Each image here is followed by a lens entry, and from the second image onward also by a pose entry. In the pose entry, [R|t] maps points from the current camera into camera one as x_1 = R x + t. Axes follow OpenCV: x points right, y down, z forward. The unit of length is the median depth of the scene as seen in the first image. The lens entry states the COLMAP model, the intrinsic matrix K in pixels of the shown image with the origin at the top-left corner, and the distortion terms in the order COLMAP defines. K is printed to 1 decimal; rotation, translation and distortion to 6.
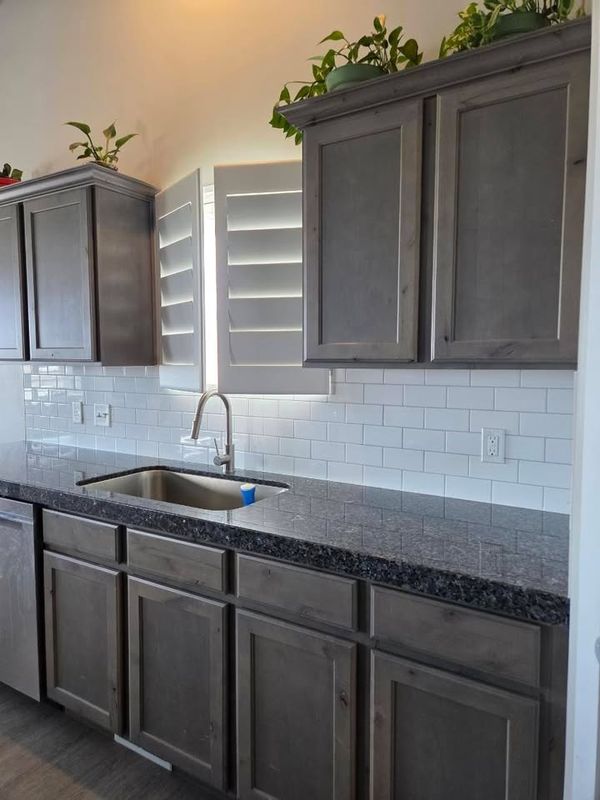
lens RADIAL K [[547.6, 0, 292.9], [0, 547.6, 391.4], [0, 0, 1]] dist [0.042251, -0.040889]
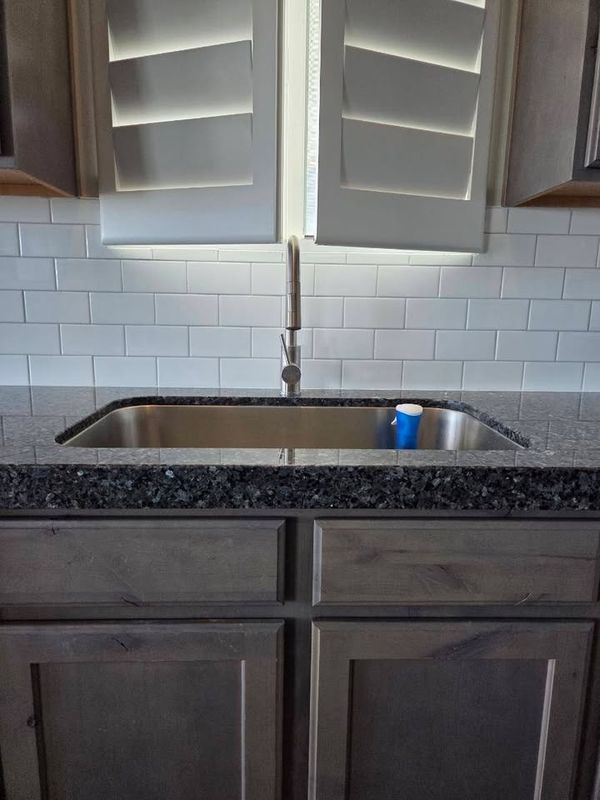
lens RADIAL K [[529.7, 0, 300.3], [0, 529.7, 401.2], [0, 0, 1]] dist [0.037215, 0.000282]
pose [[0.824920, -0.089100, 0.558184, -0.443199], [0.014671, 0.990541, 0.136433, 0.084250], [-0.565060, -0.104357, 0.818424, 0.568439]]
